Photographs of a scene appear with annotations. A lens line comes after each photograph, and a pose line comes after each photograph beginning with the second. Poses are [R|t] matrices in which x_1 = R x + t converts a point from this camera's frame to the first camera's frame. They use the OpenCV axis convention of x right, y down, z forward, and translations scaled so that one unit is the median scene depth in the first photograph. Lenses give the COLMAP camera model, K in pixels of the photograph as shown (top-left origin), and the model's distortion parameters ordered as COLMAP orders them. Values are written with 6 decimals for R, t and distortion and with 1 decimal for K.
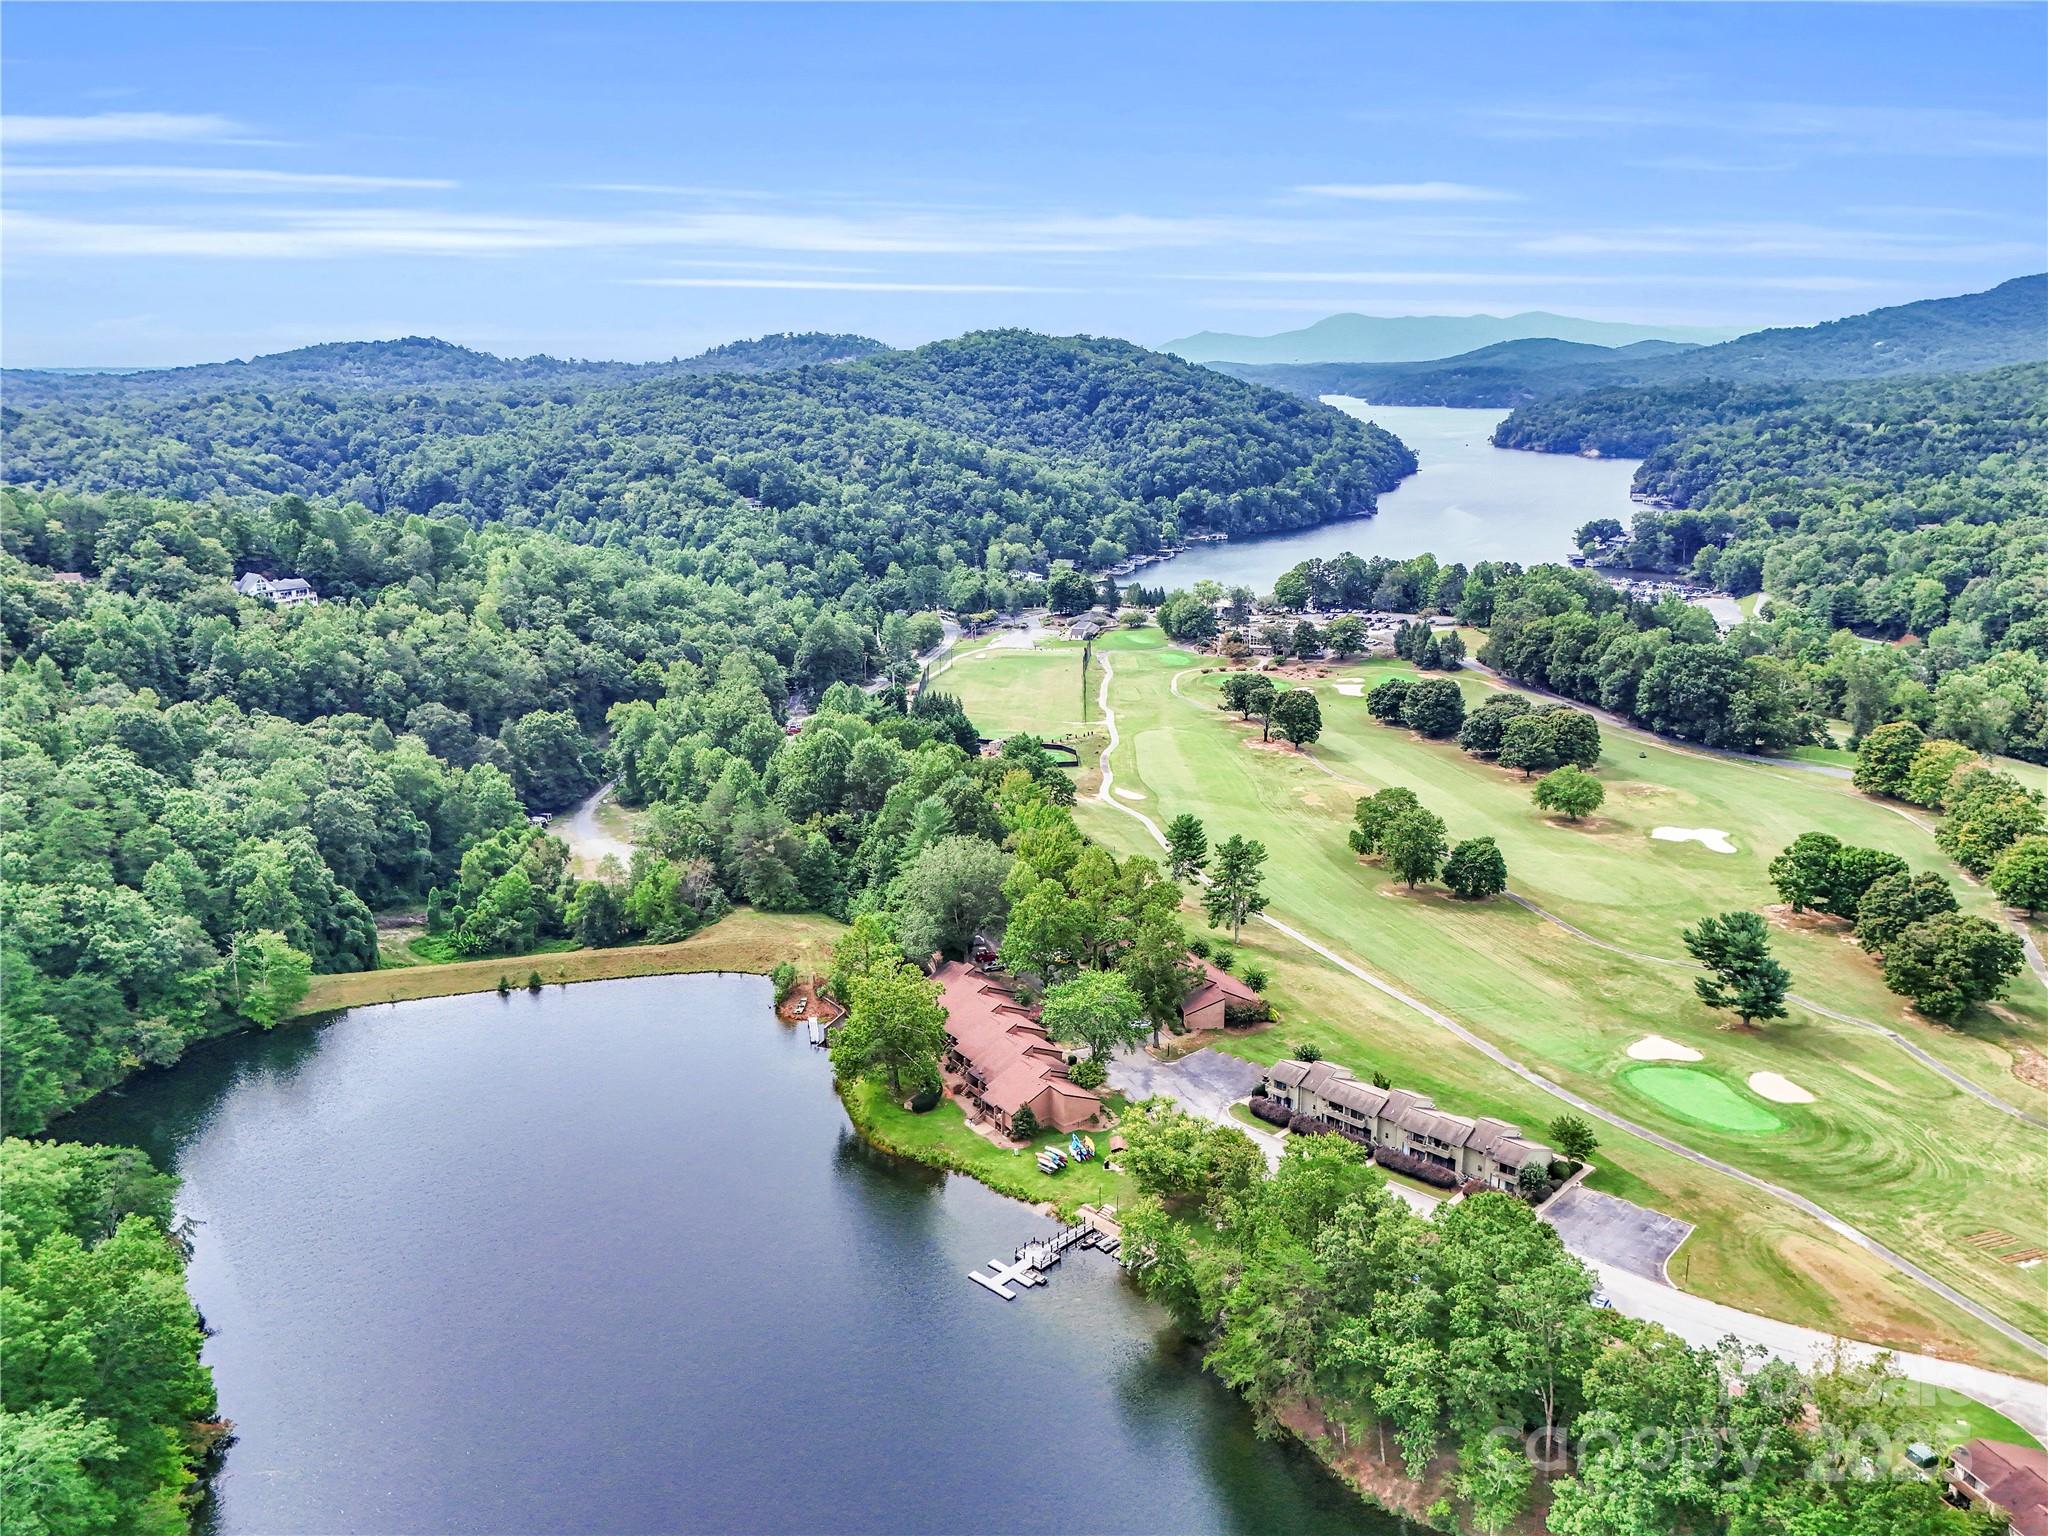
lens RADIAL K [[1538.7, 0, 1023.9], [0, 1538.7, 779.5], [0, 0, 1]] dist [0.094298, -0.100693]
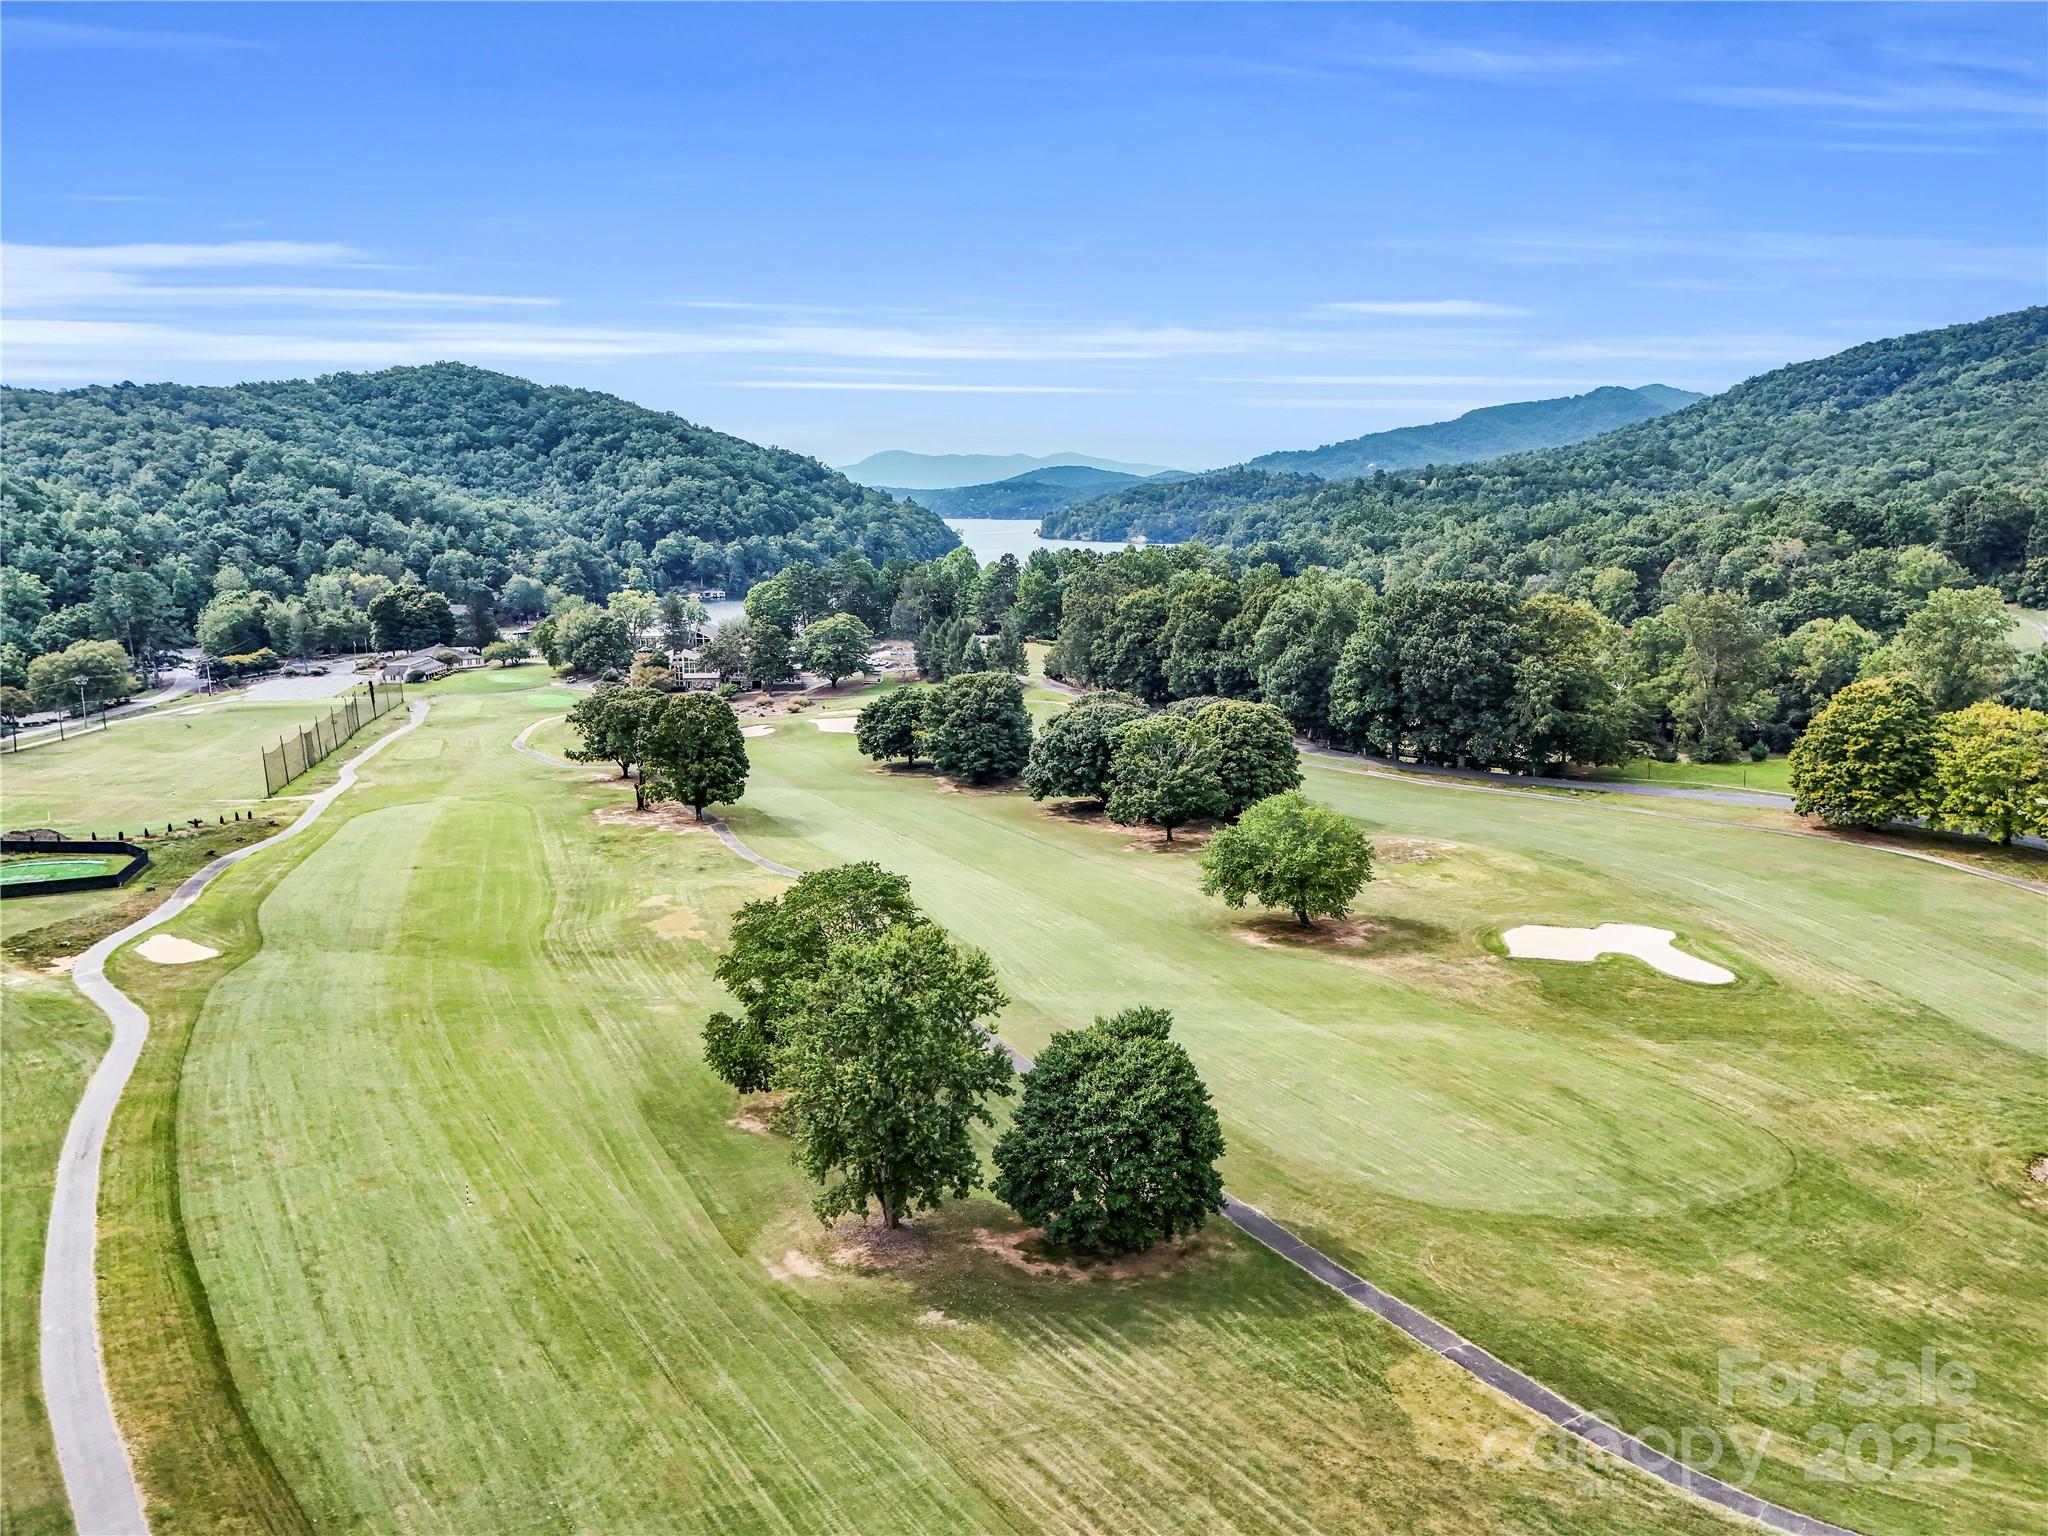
lens RADIAL K [[1538.7, 0, 1023.9], [0, 1538.7, 779.5], [0, 0, 1]] dist [0.094298, -0.100693]
pose [[0.961784, -0.049514, 0.269294, 0.107448], [0.072288, 0.994536, -0.075317, 0.008003], [-0.264093, 0.091905, 0.960108, 0.384054]]
